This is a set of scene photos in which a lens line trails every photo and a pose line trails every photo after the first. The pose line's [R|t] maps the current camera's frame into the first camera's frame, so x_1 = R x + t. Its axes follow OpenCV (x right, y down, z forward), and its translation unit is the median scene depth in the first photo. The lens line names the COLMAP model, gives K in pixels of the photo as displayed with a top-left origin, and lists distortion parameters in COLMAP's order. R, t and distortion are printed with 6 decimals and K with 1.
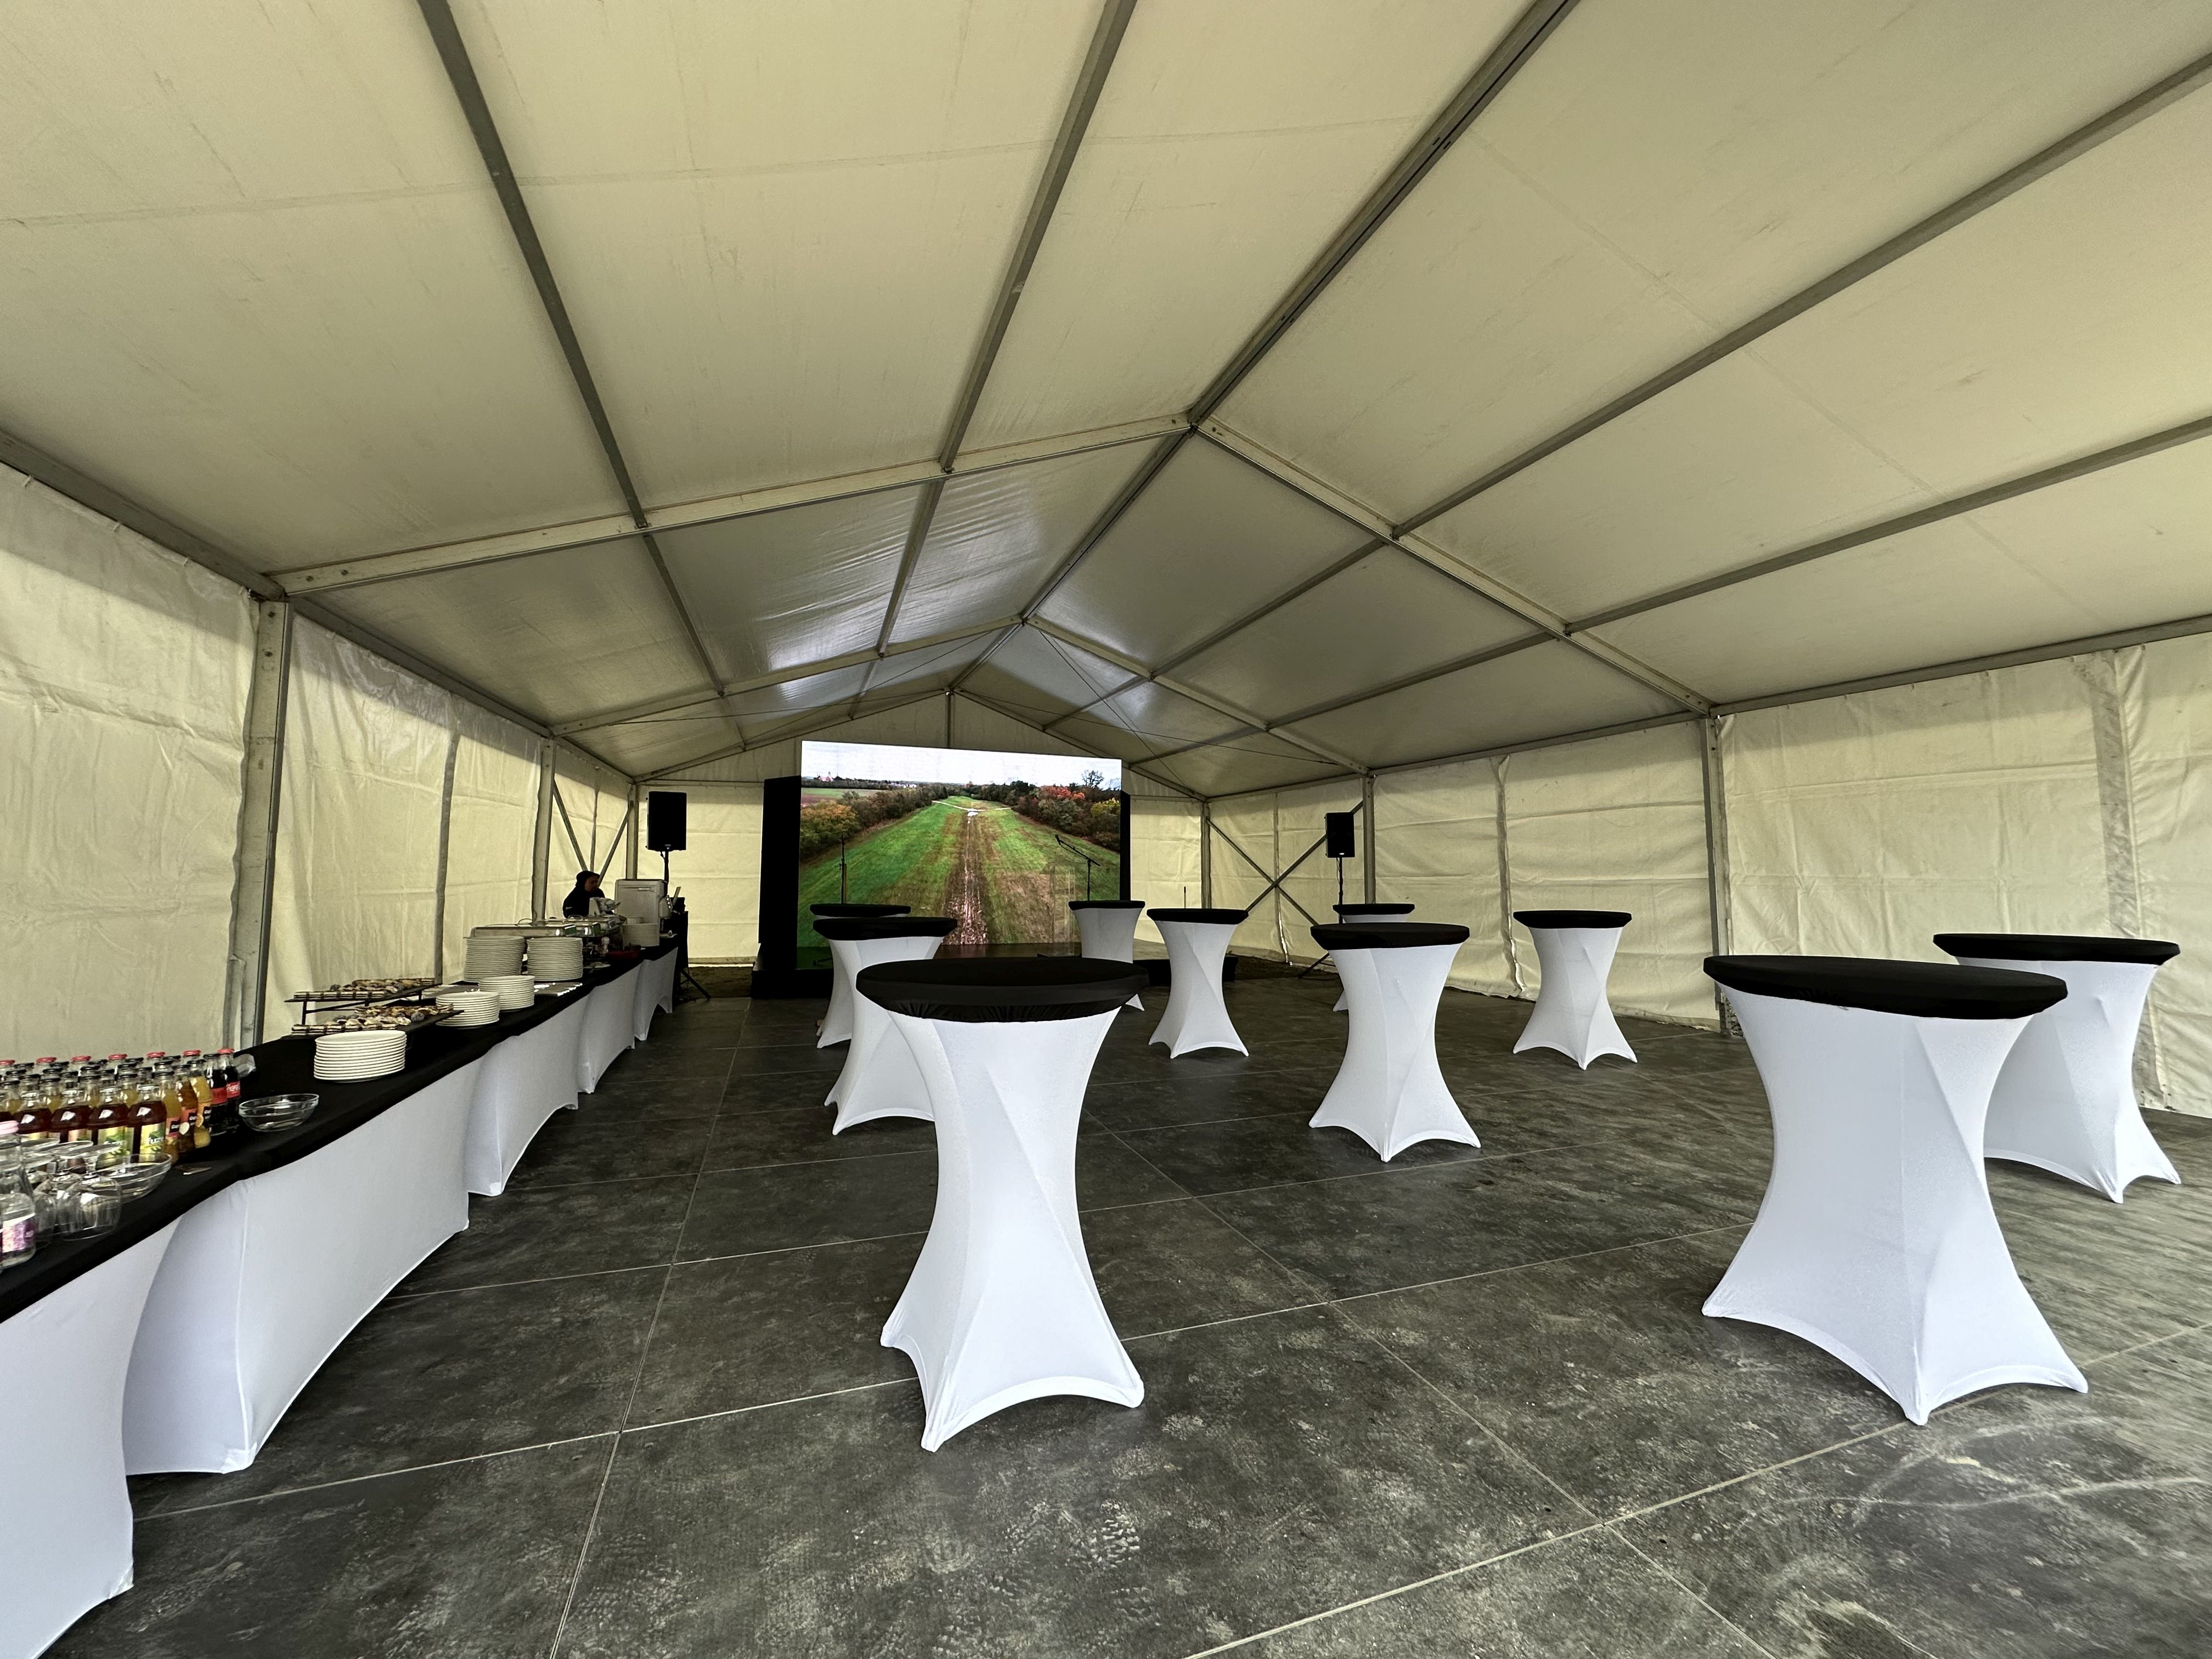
lens RADIAL K [[880.4, 0, 1102.3], [0, 880.4, 828.1], [0, 0, 1]] dist [-0.000829, 0.000117]
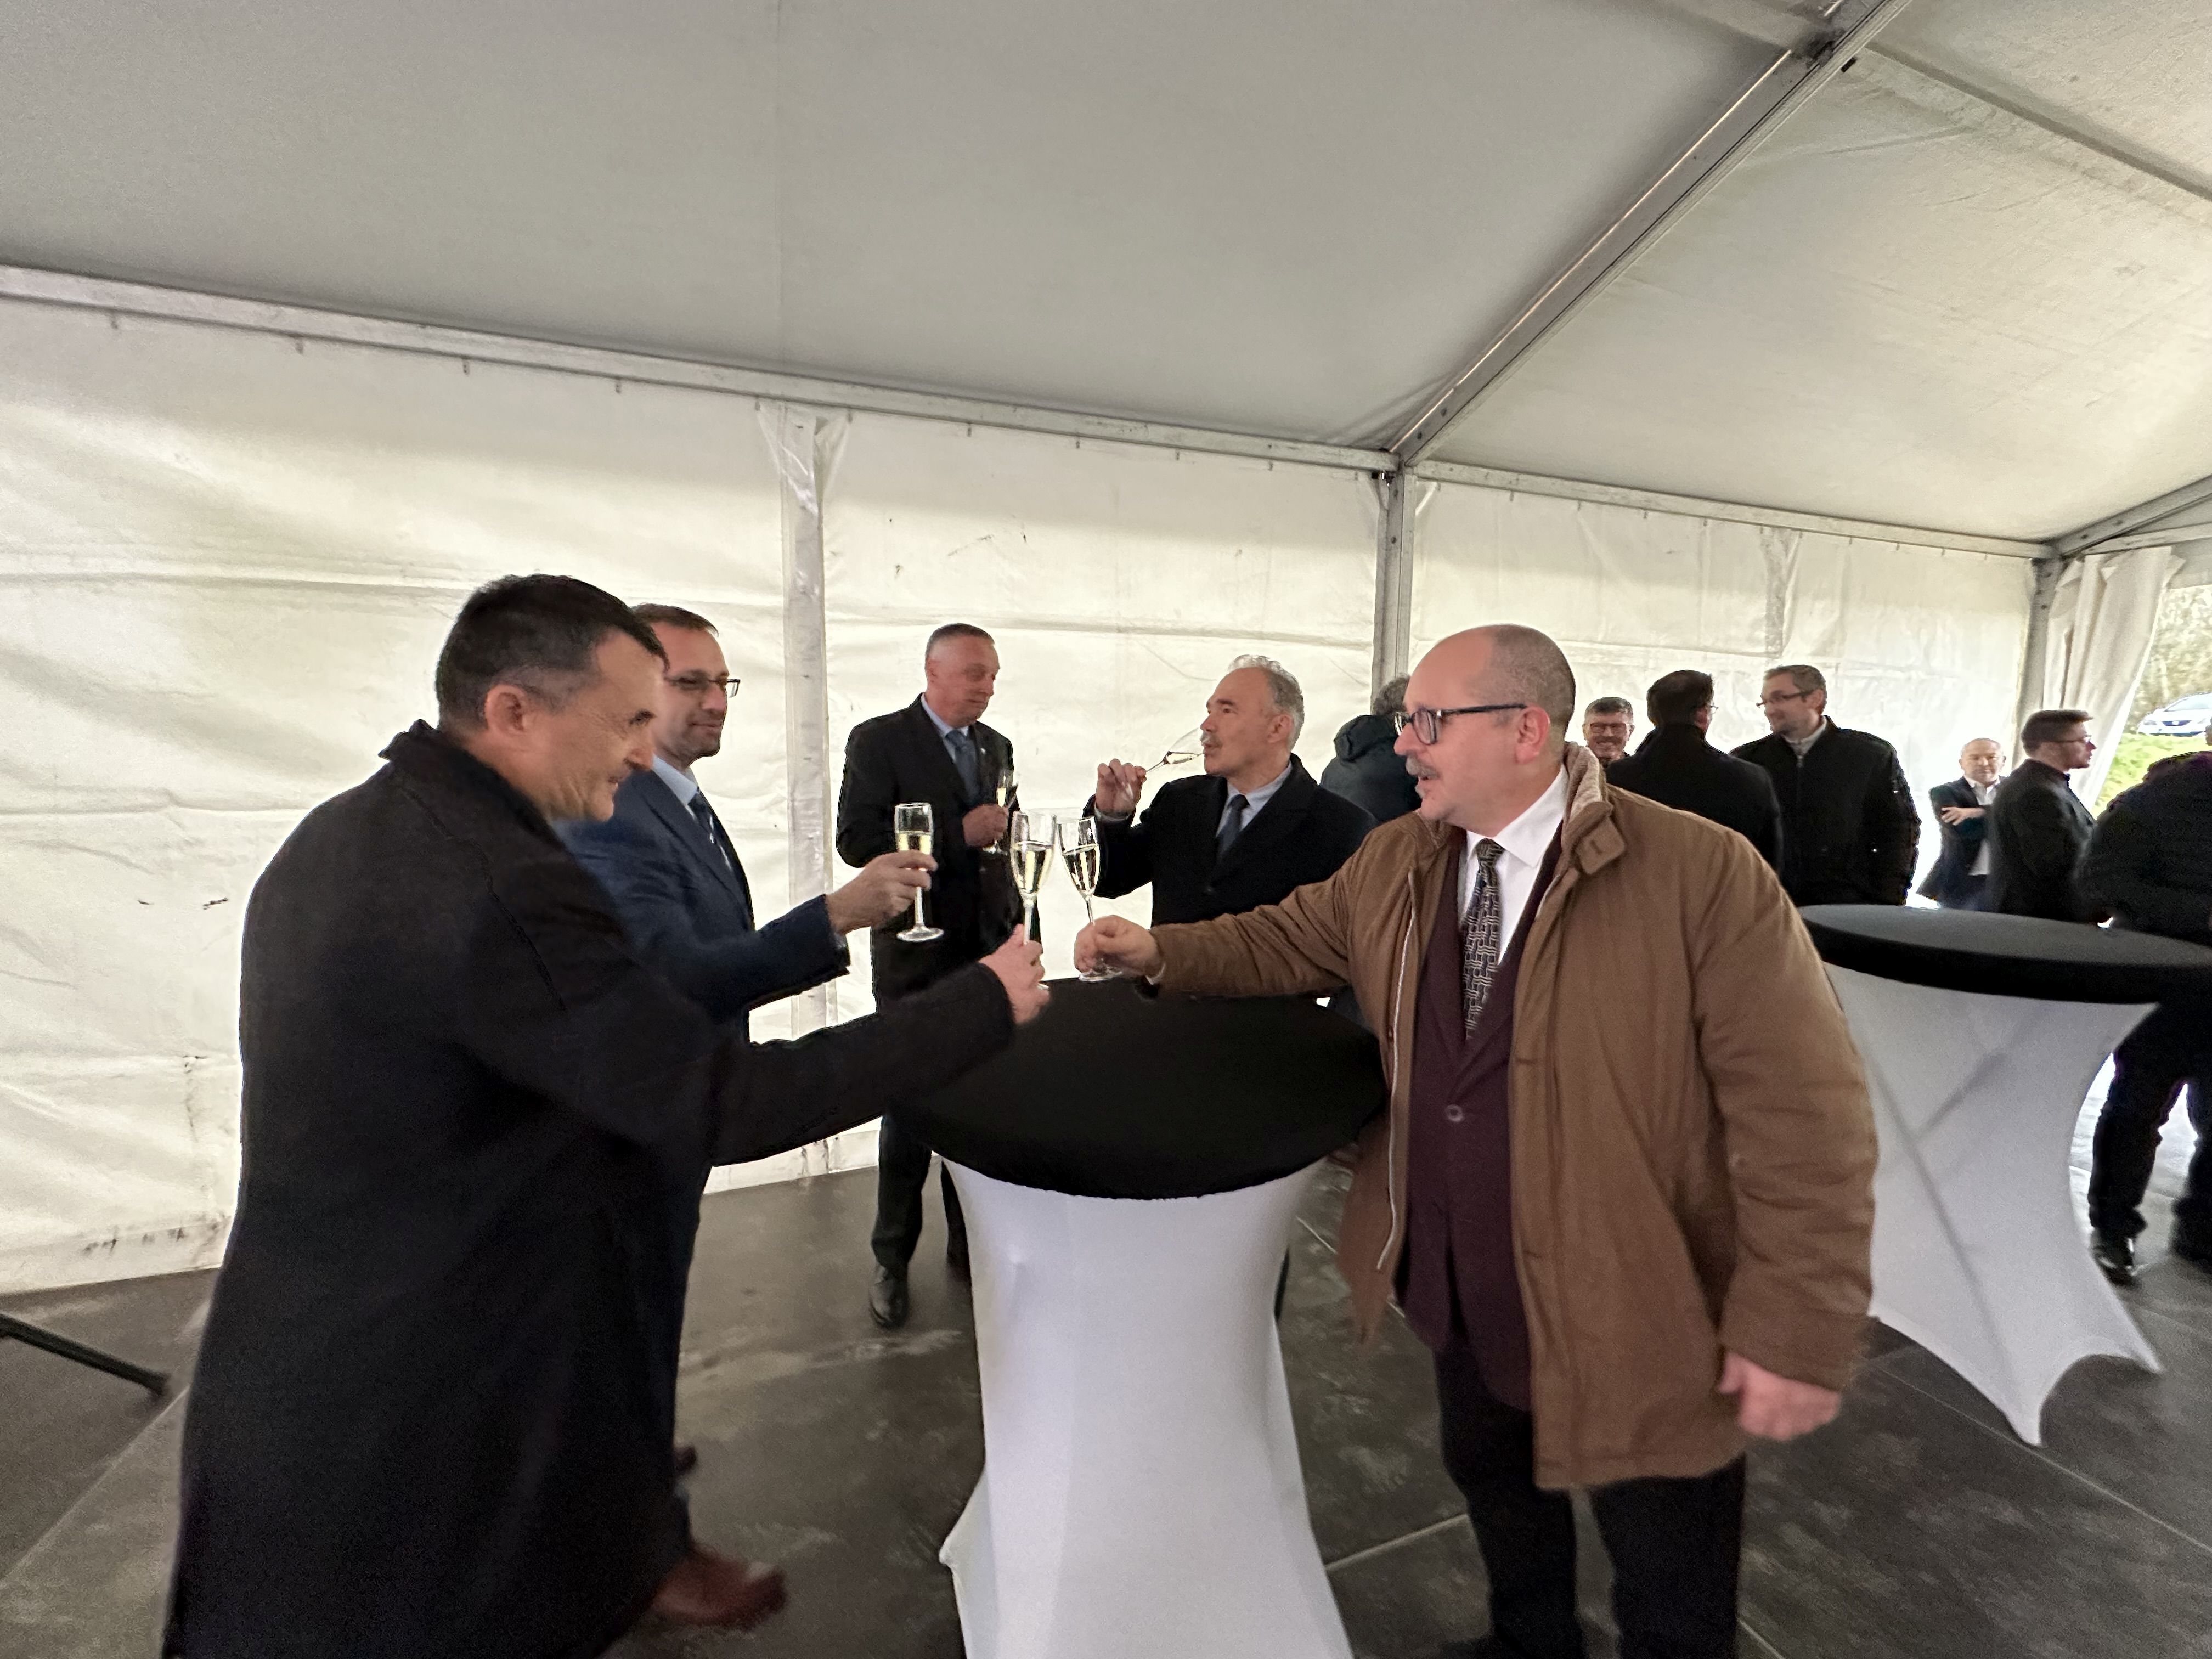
lens RADIAL K [[881.2, 0, 1106.0], [0, 881.2, 829.5], [0, 0, 1]] dist [-0.001954, 0.000049]
pose [[-0.007915, -0.085263, 0.996327, 0.175704], [-0.056976, 0.994778, 0.084678, 0.041995], [-0.998344, -0.056096, -0.012732, 1.171103]]
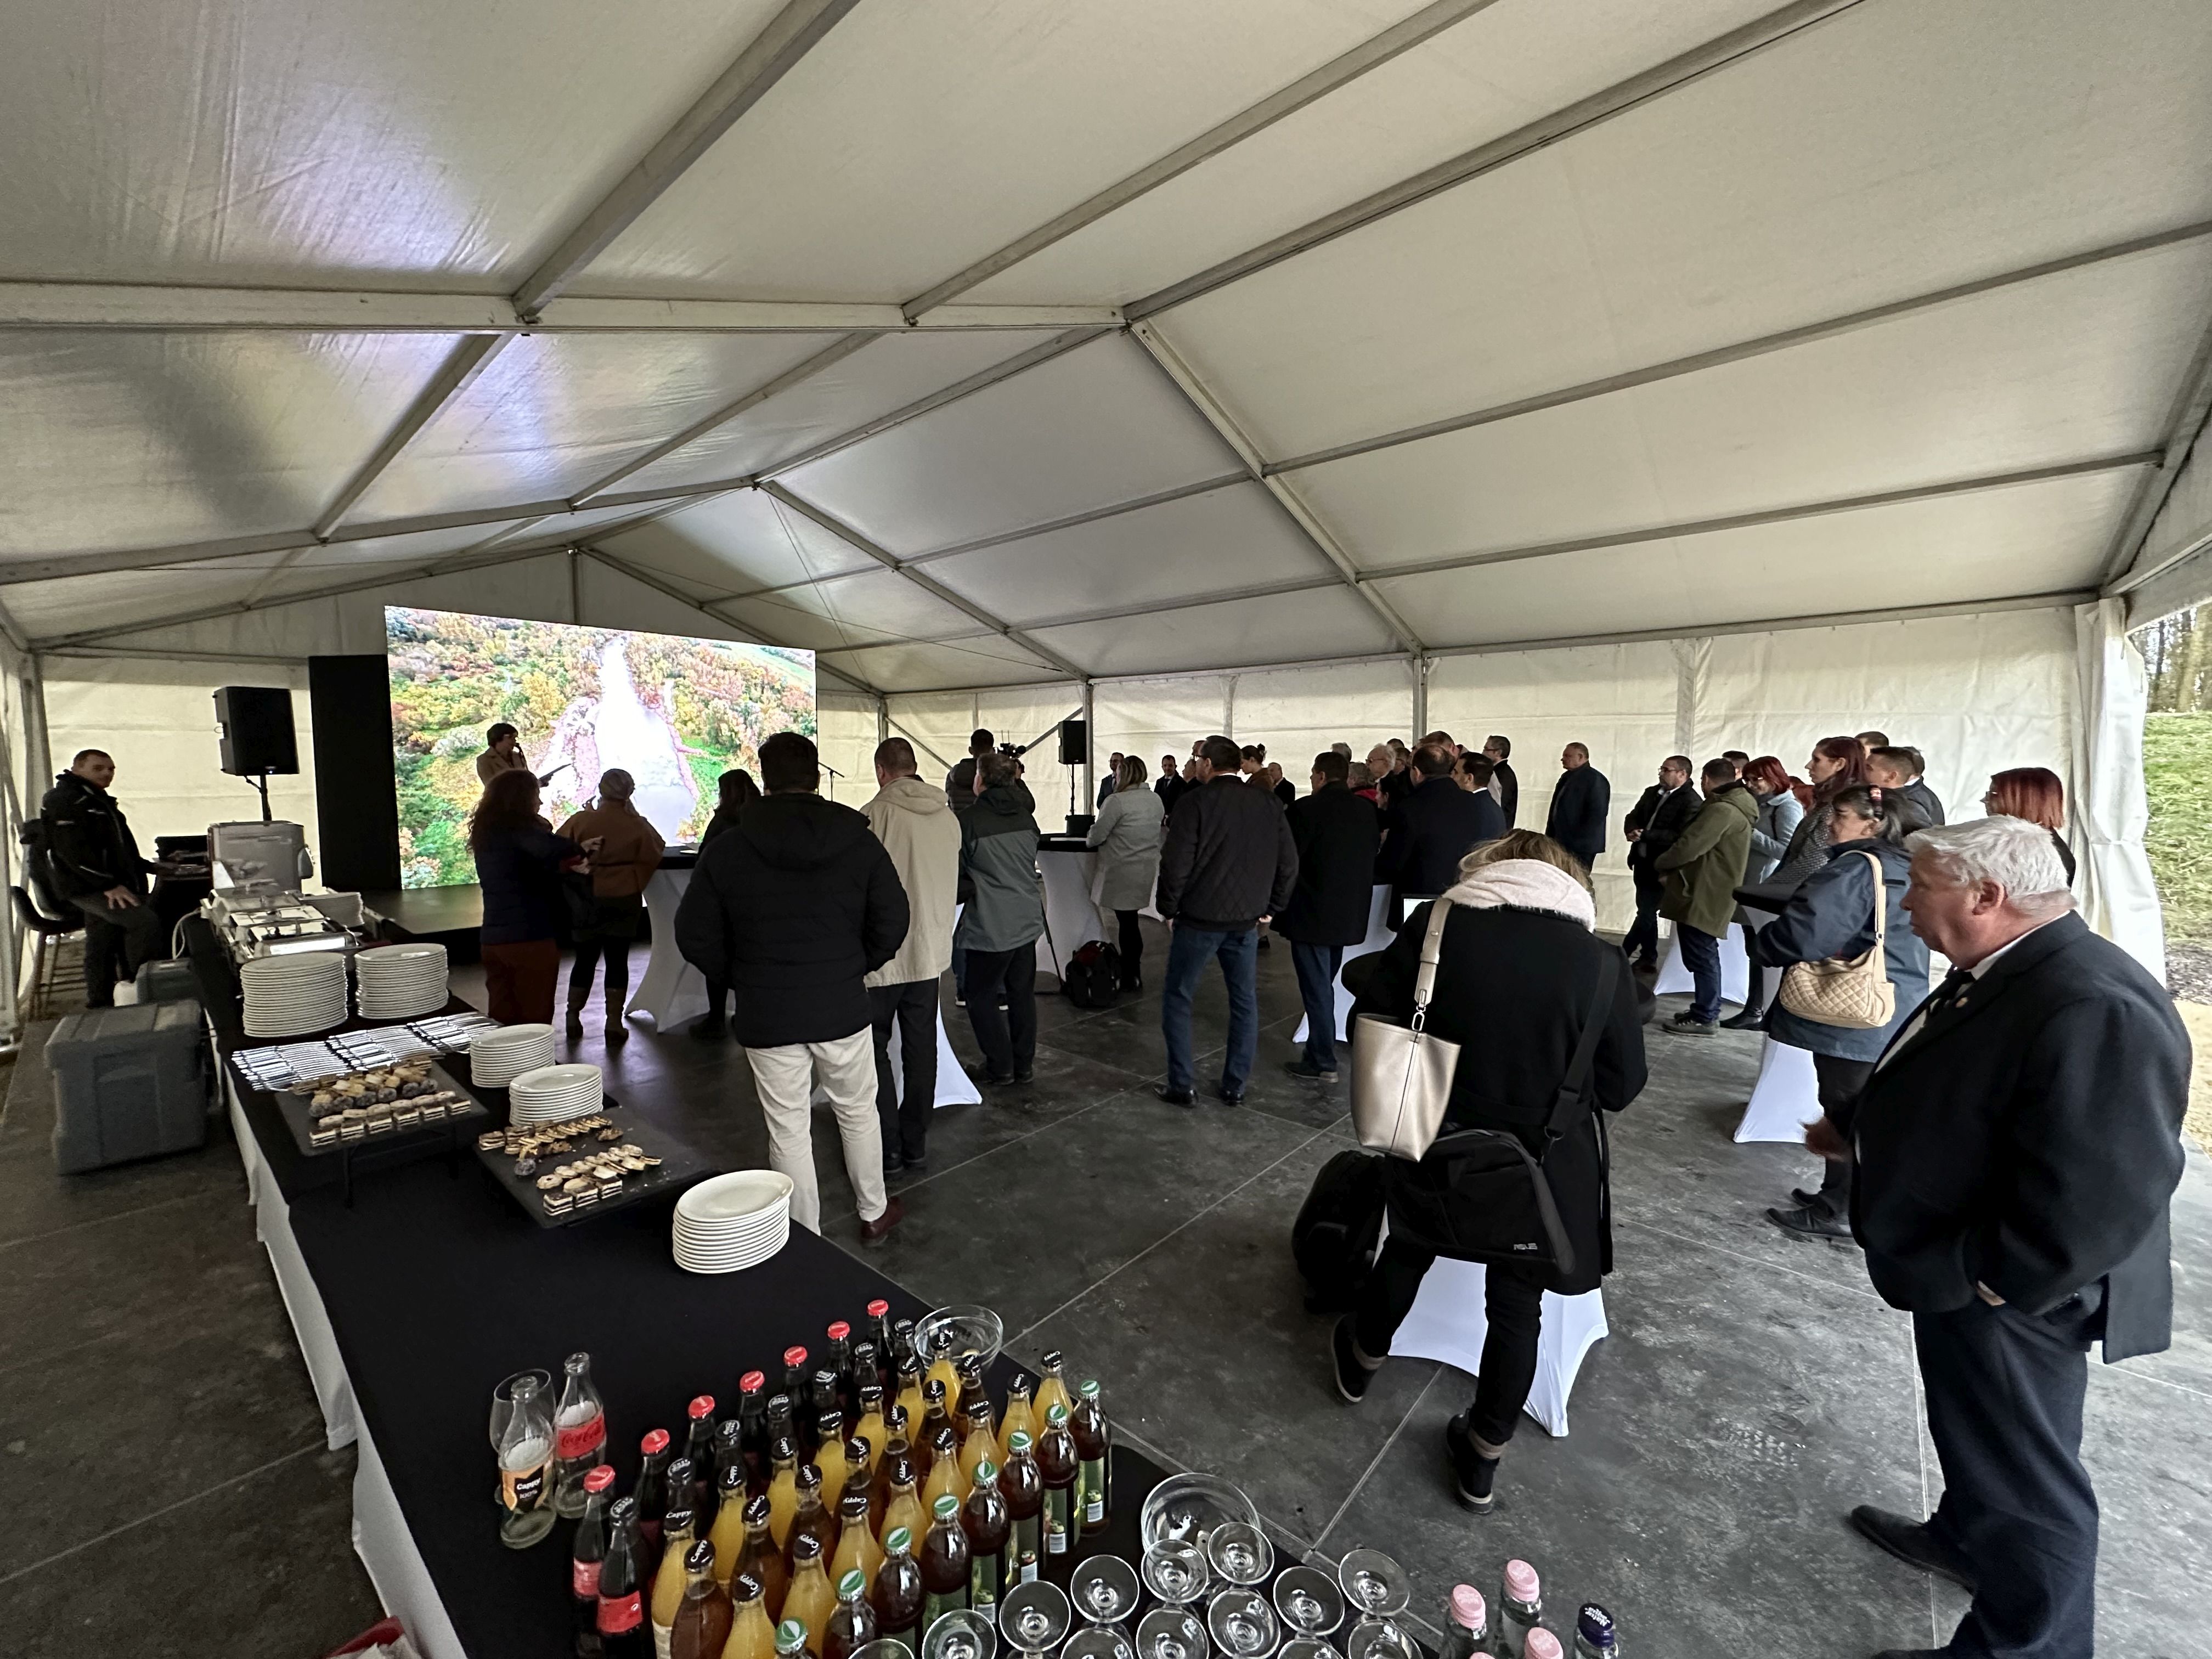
lens RADIAL K [[881.2, 0, 1106.0], [0, 881.2, 829.5], [0, 0, 1]] dist [-0.001954, 0.000049]
pose [[0.871982, -0.046710, 0.487305, -0.311424], [-0.020478, 0.991086, 0.131643, -0.041313], [-0.489110, -0.124770, 0.863252, 0.117849]]
